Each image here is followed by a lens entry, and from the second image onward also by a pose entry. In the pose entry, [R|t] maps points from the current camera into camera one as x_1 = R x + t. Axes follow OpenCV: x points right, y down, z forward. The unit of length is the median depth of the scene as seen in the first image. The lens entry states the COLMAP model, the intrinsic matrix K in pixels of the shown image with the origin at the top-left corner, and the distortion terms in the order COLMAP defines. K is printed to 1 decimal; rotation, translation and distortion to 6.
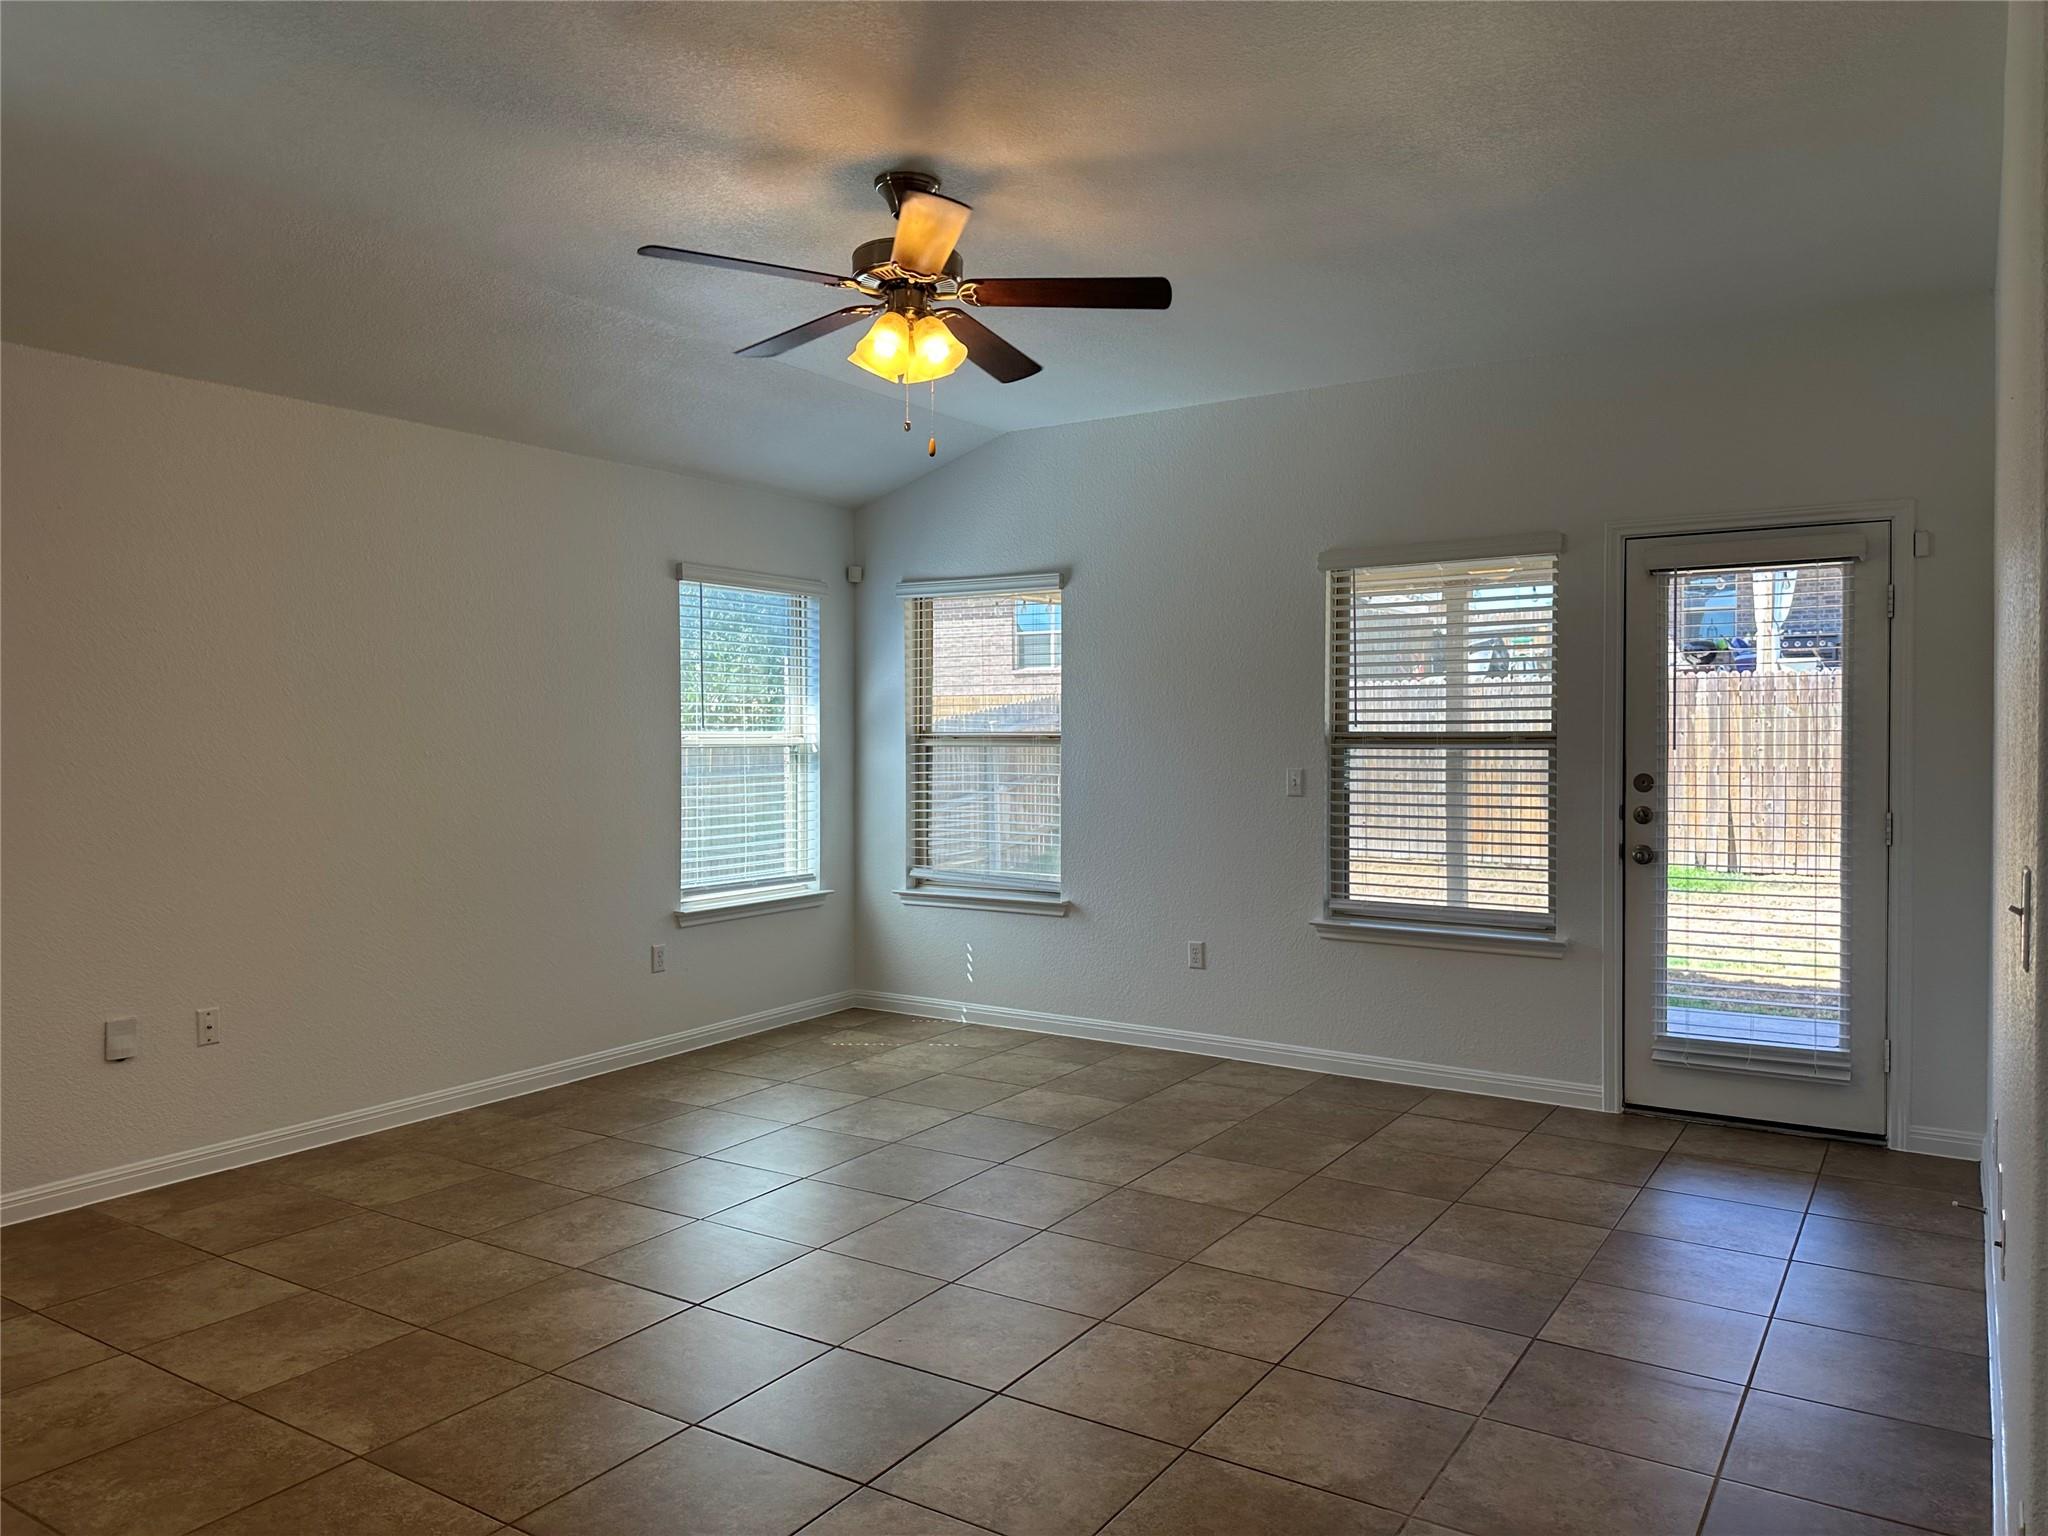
lens RADIAL K [[1434.3, 0, 1029.8], [0, 1434.3, 762.6], [0, 0, 1]] dist [0.044664, -0.019762]
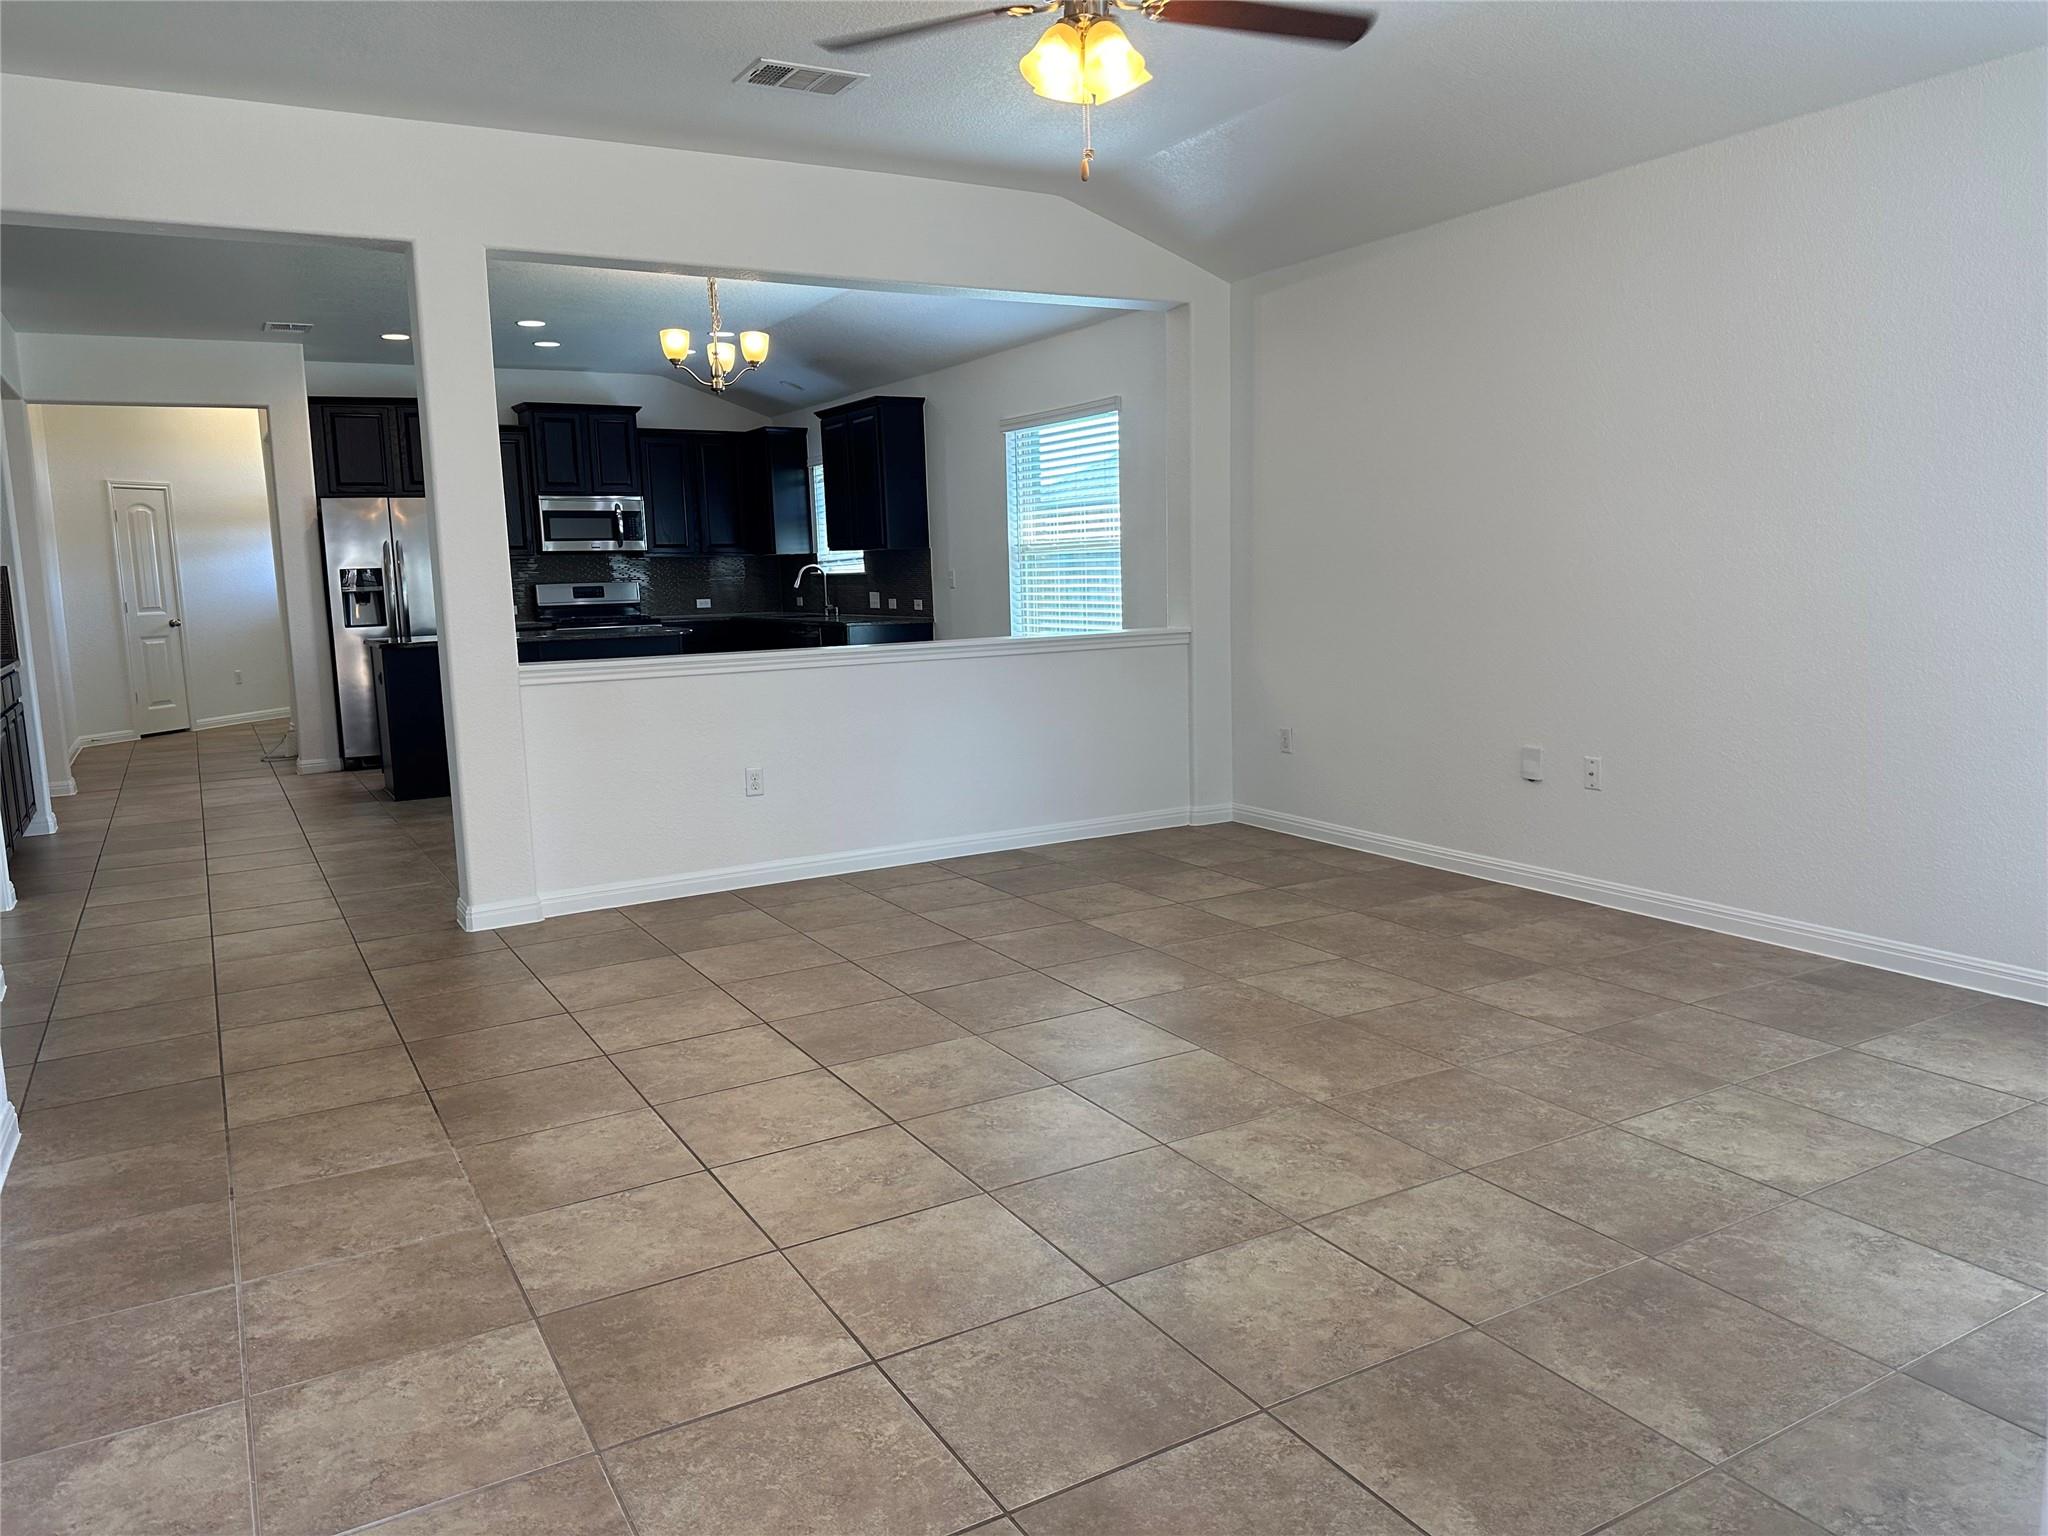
lens RADIAL K [[1434.3, 0, 1033.2], [0, 1434.3, 763.6], [0, 0, 1]] dist [0.044664, -0.019762]
pose [[-0.449036, 0.141112, -0.882300, 0.707735], [0.005970, 0.987902, 0.154963, -0.001626], [0.893494, 0.064317, -0.444446, 1.280221]]
